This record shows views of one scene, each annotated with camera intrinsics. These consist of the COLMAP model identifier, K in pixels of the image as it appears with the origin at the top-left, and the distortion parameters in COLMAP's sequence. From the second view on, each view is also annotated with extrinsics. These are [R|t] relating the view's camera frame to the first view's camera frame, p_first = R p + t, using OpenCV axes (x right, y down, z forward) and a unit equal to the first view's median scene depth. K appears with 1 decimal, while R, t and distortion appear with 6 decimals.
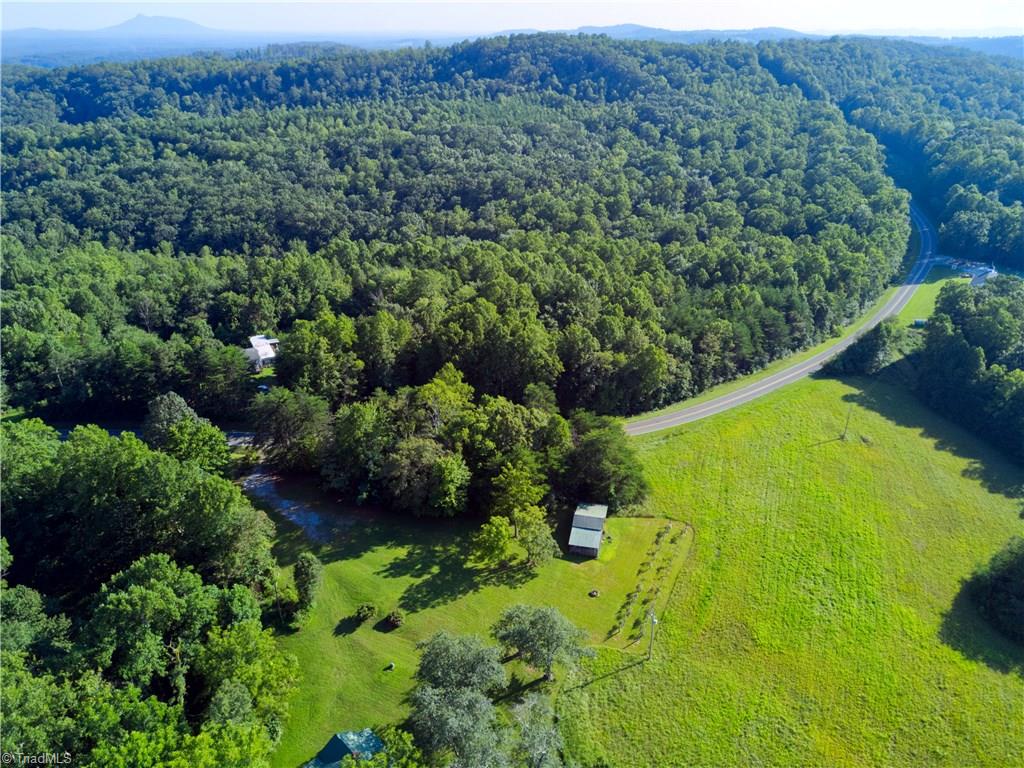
lens RADIAL K [[788.1, 0, 516.1], [0, 788.1, 386.6], [0, 0, 1]] dist [-0.042976, 0.074734]
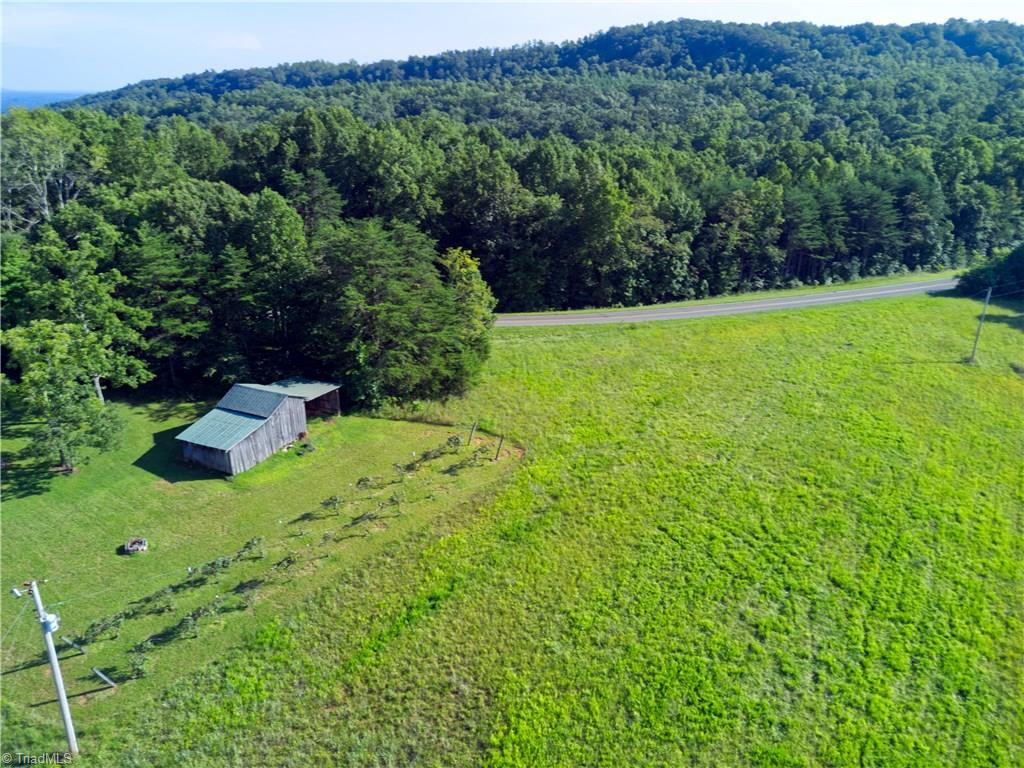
lens RADIAL K [[788.1, 0, 516.1], [0, 788.1, 386.6], [0, 0, 1]] dist [-0.042976, 0.074734]
pose [[0.975944, 0.073244, -0.205352, 0.107205], [-0.086375, 0.994704, -0.055713, 0.059185], [0.200184, 0.072110, 0.977101, 0.205479]]
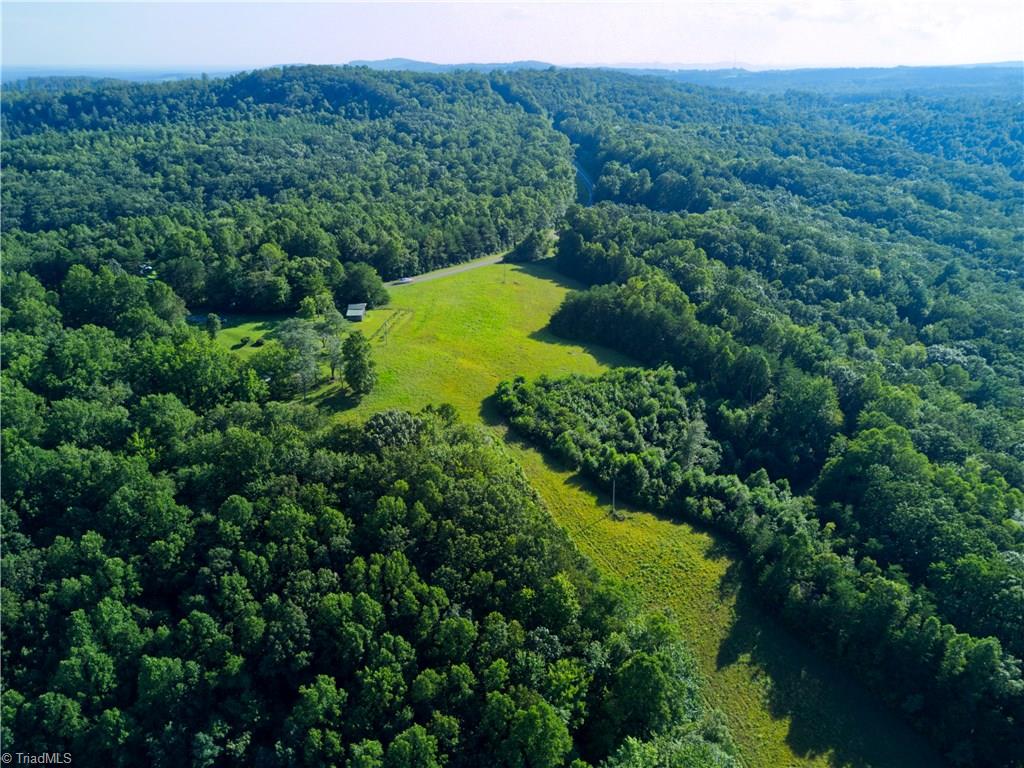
lens RADIAL K [[788.1, 0, 516.1], [0, 788.1, 386.6], [0, 0, 1]] dist [-0.042976, 0.074734]
pose [[0.965028, -0.102182, 0.241411, -0.005475], [0.110977, 0.993555, -0.023083, 0.153110], [-0.237497, 0.049067, 0.970148, -0.323956]]
